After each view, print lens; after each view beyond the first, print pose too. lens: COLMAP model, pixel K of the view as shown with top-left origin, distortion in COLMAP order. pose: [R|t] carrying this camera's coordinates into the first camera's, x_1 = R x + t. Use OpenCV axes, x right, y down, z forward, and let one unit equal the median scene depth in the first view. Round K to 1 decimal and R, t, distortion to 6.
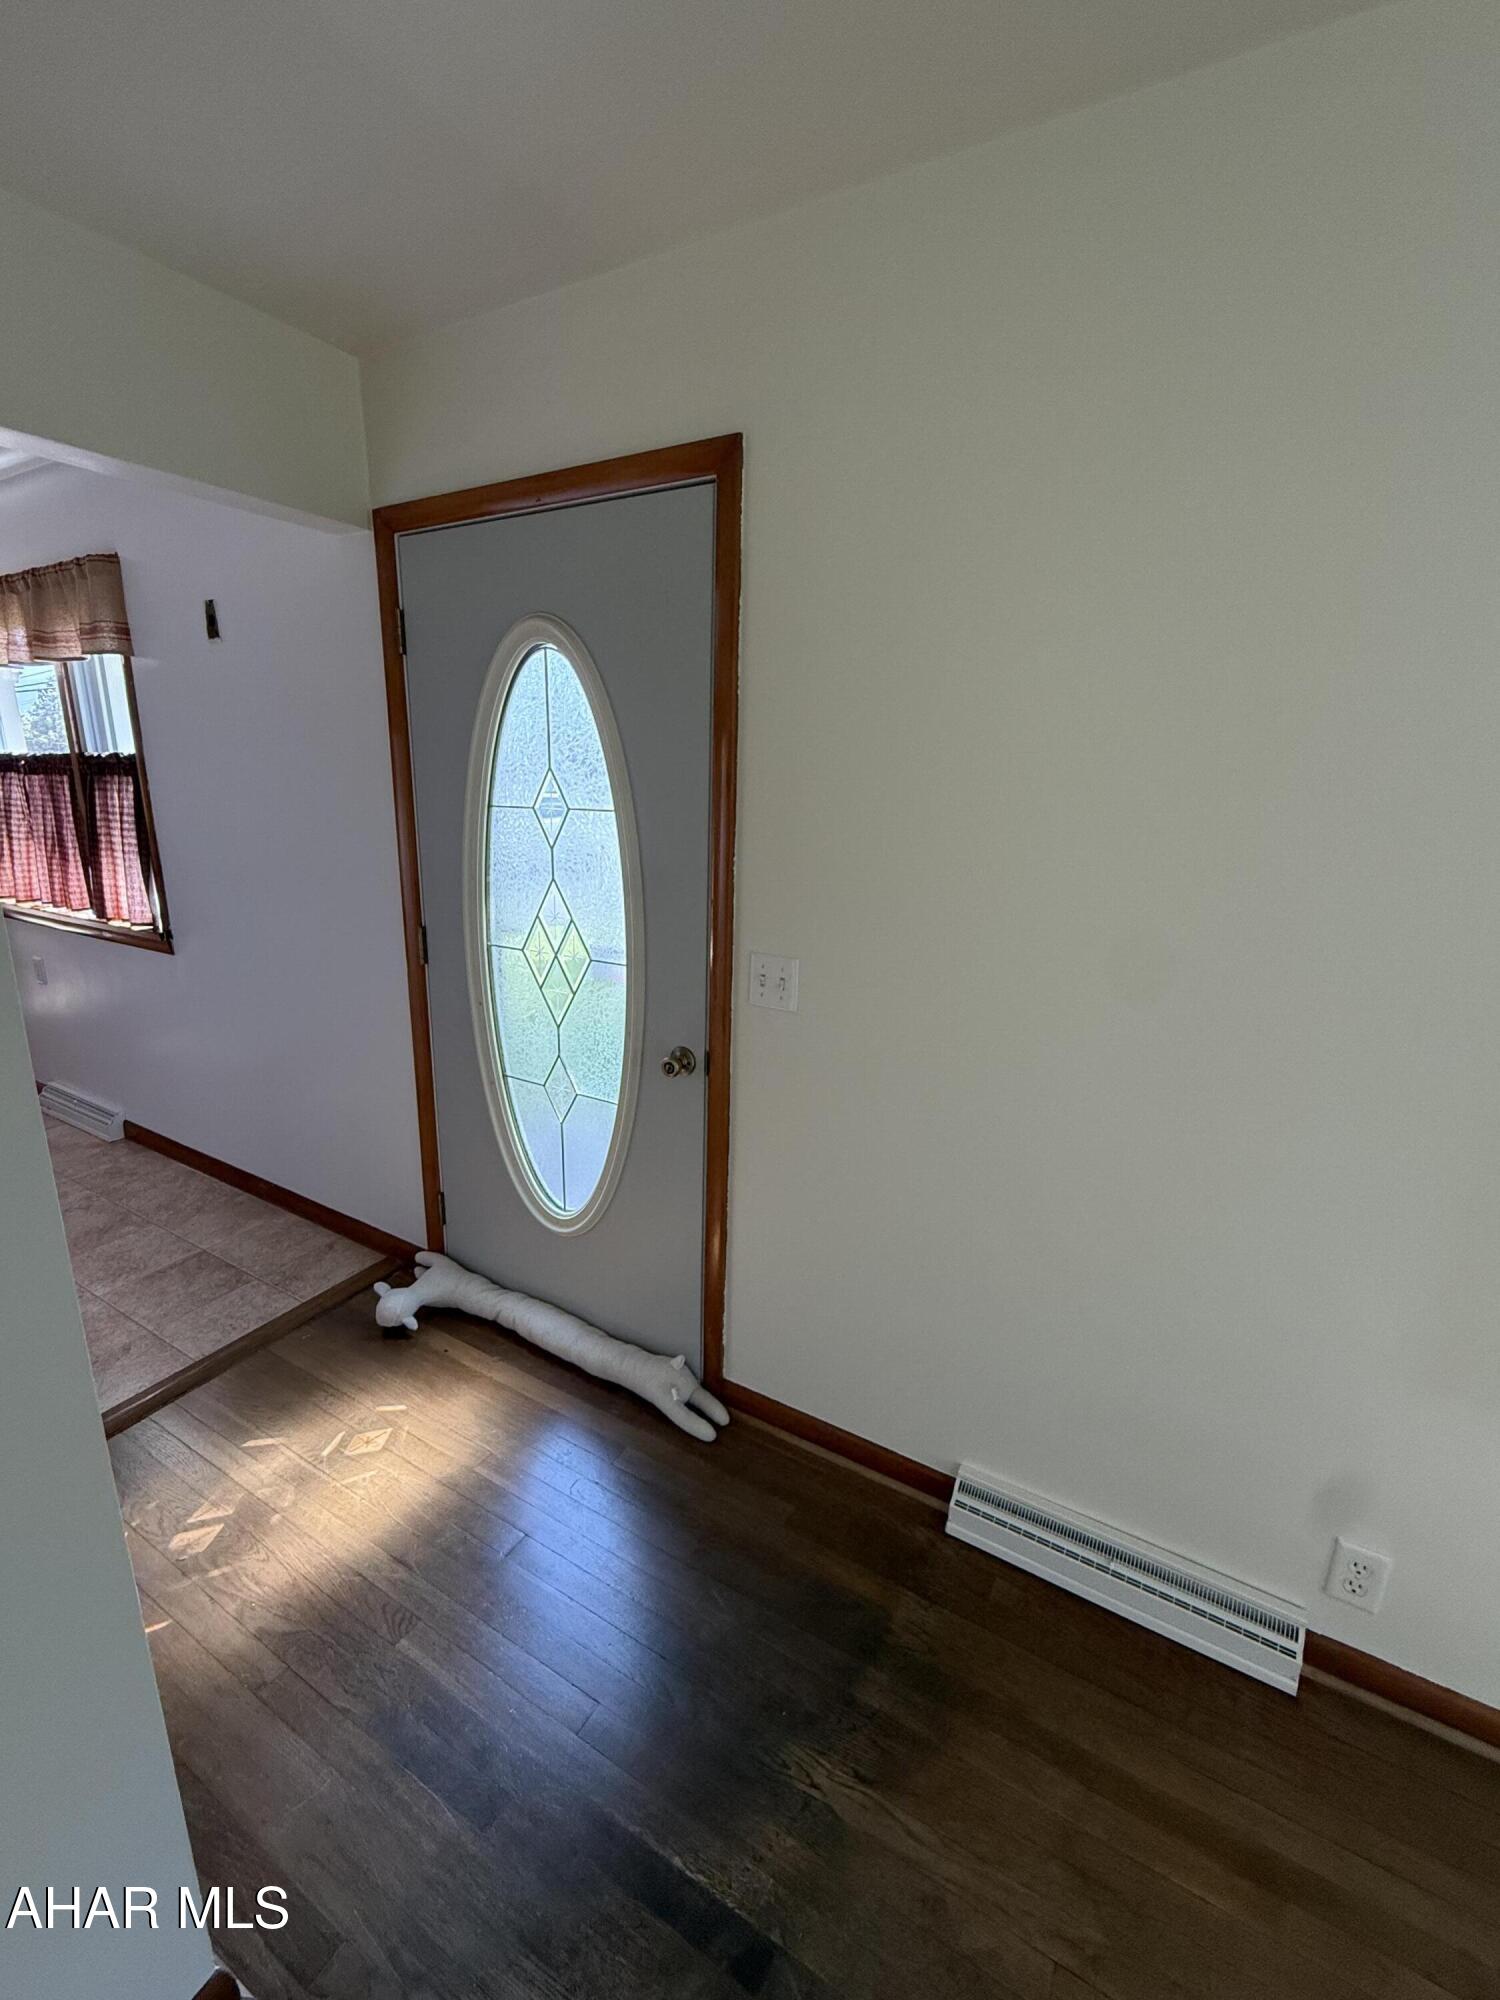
lens RADIAL K [[831.3, 0, 747.4], [0, 831.3, 1001.4], [0, 0, 1]] dist [0.003080, -0.001759]
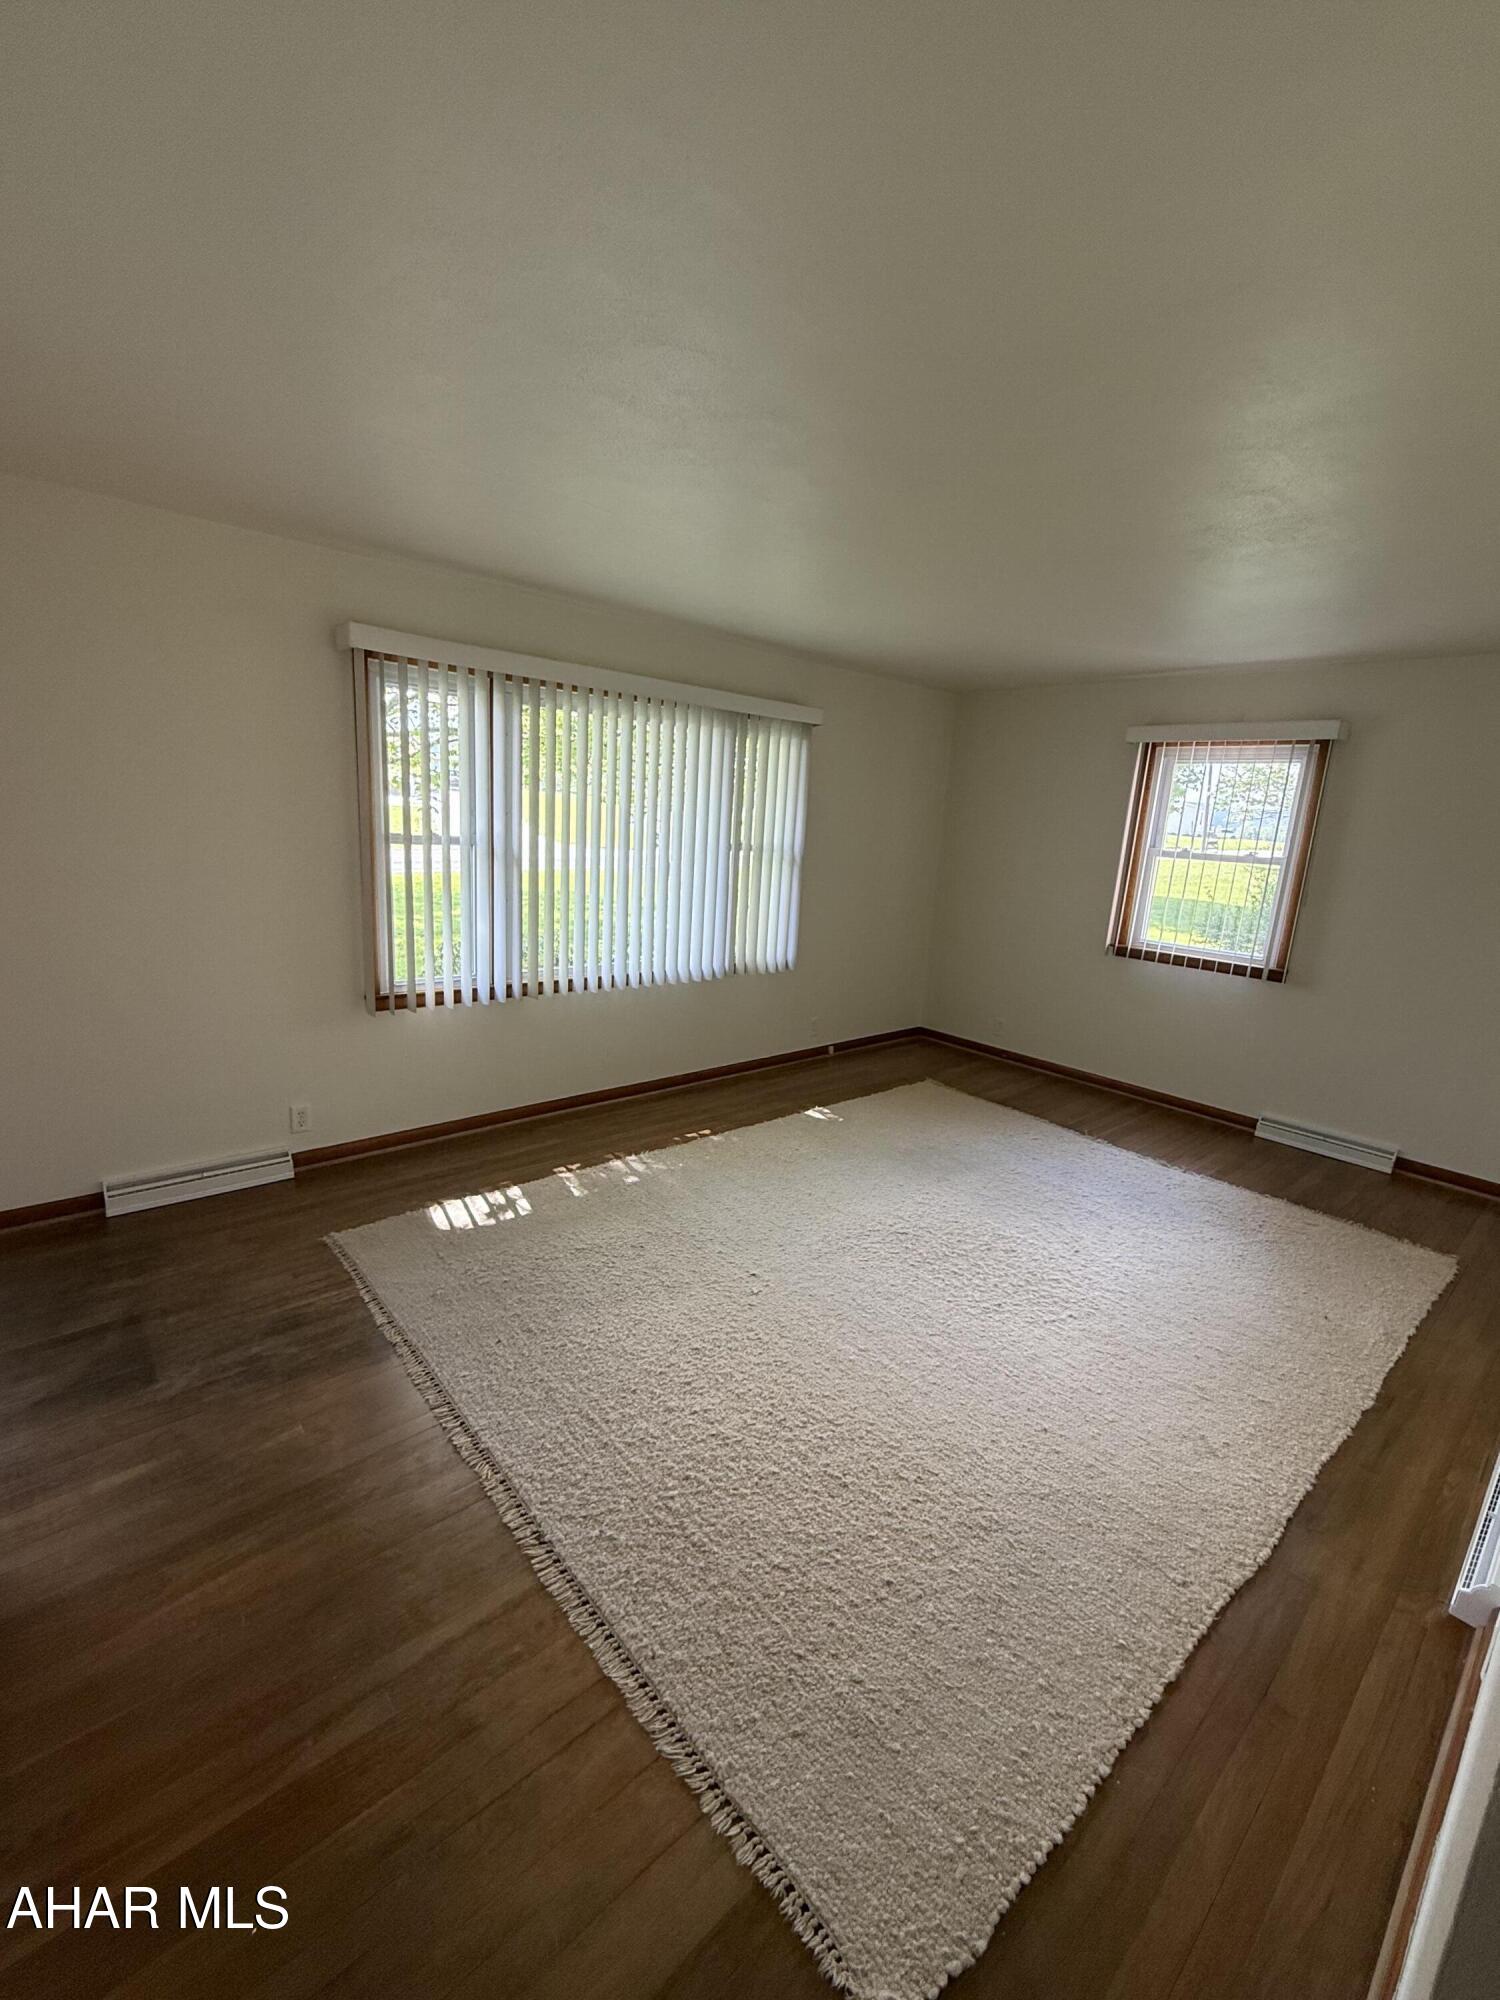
lens RADIAL K [[831.3, 0, 746.2], [0, 831.3, 1002.8], [0, 0, 1]] dist [0.003080, -0.001759]
pose [[0.308194, -0.224073, 0.924558, -1.031826], [0.214417, 0.963219, 0.161968, 0.242836], [-0.926845, 0.148324, 0.344904, -1.089325]]
